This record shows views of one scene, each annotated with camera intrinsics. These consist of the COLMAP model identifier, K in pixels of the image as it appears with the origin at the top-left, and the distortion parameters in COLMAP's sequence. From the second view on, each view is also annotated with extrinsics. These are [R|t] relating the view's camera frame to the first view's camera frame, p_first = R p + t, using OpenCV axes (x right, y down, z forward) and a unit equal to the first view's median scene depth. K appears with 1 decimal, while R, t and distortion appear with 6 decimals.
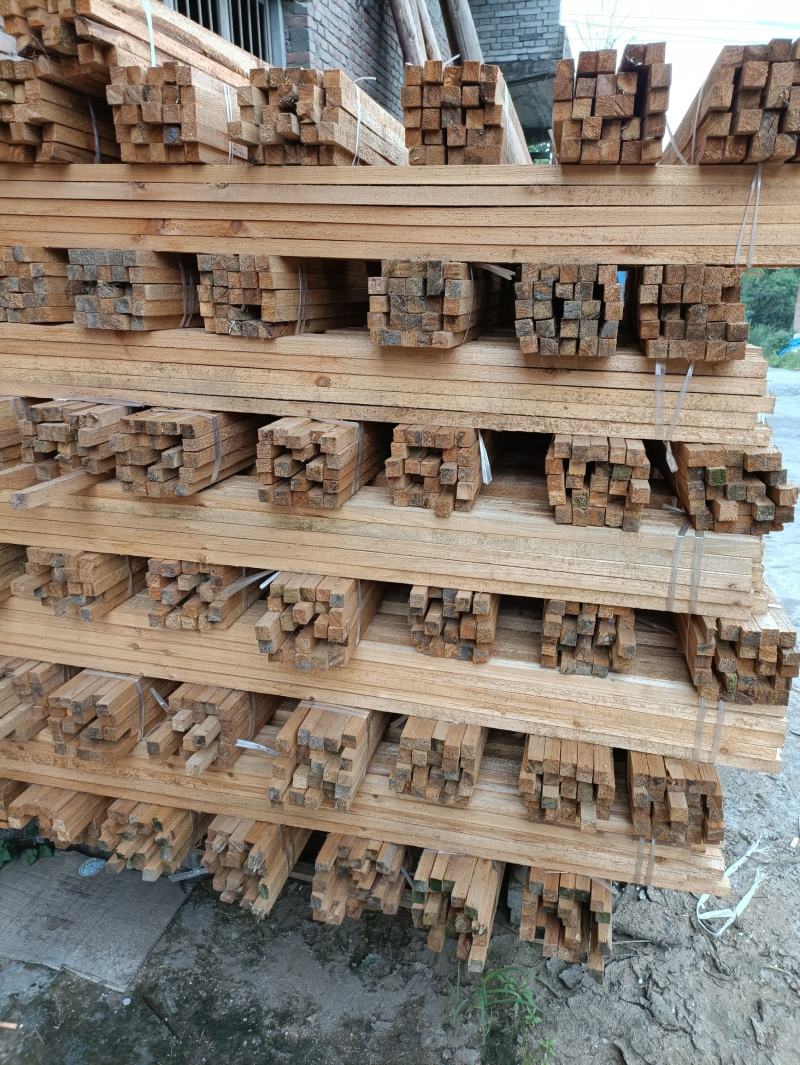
lens RADIAL K [[794.0, 0, 415.2], [0, 794.0, 540.2], [0, 0, 1]] dist [0.044687, -0.032010]
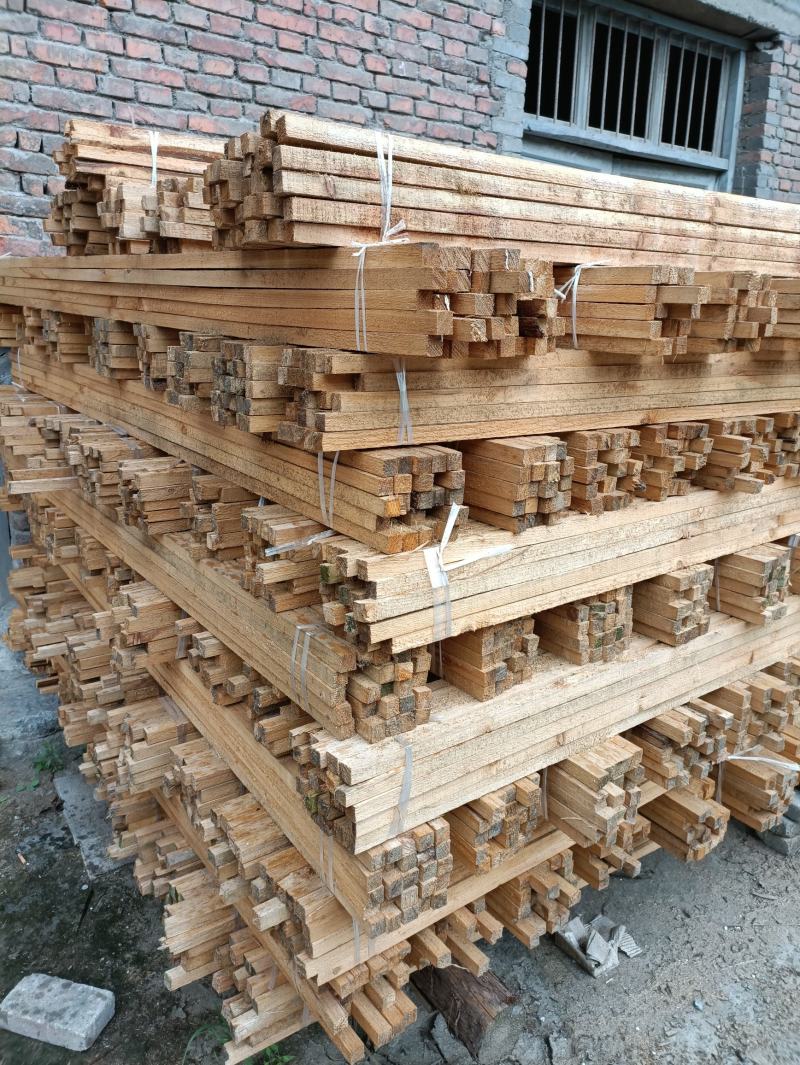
lens RADIAL K [[794.0, 0, 415.2], [0, 794.0, 540.2], [0, 0, 1]] dist [0.044687, -0.032010]
pose [[0.759120, 0.185954, -0.623826, 0.239253], [-0.221209, 0.974991, 0.021448, -0.036751], [0.612212, 0.121714, 0.781269, 0.078812]]
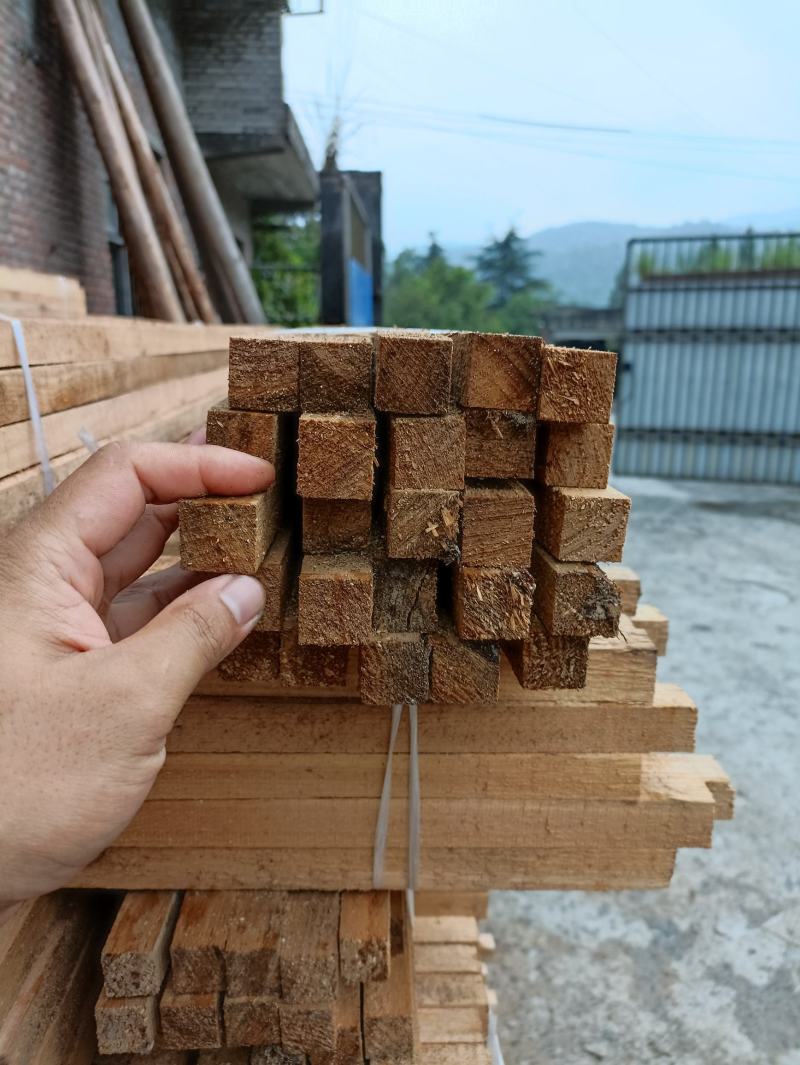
lens RADIAL K [[794.0, 0, 415.2], [0, 794.0, 540.2], [0, 0, 1]] dist [0.044687, -0.032010]
pose [[0.961490, -0.062000, 0.267755, 0.073799], [0.079111, 0.995425, -0.053585, -0.105269], [-0.263207, 0.072704, 0.961996, 0.145022]]
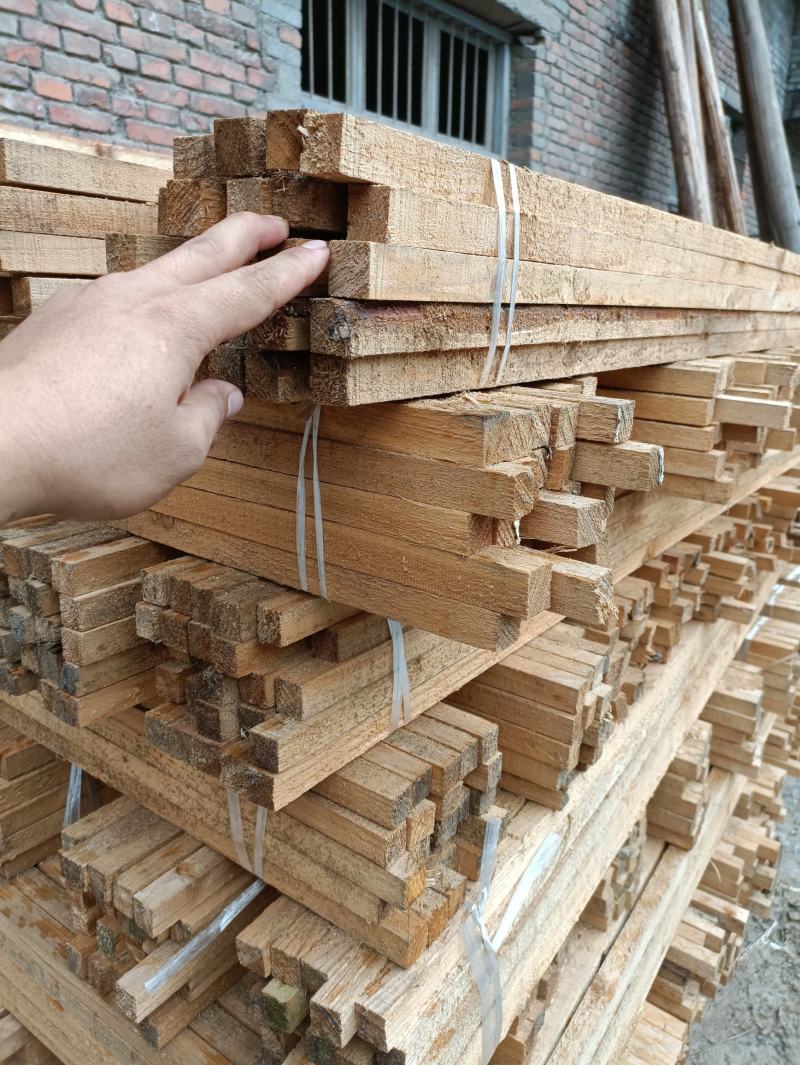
lens RADIAL K [[794.0, 0, 415.2], [0, 794.0, 540.2], [0, 0, 1]] dist [0.044687, -0.032010]
pose [[0.923804, 0.128229, -0.360753, 0.137827], [-0.140889, 0.989985, -0.008895, -0.083538], [0.356000, 0.059044, 0.932619, 0.132823]]
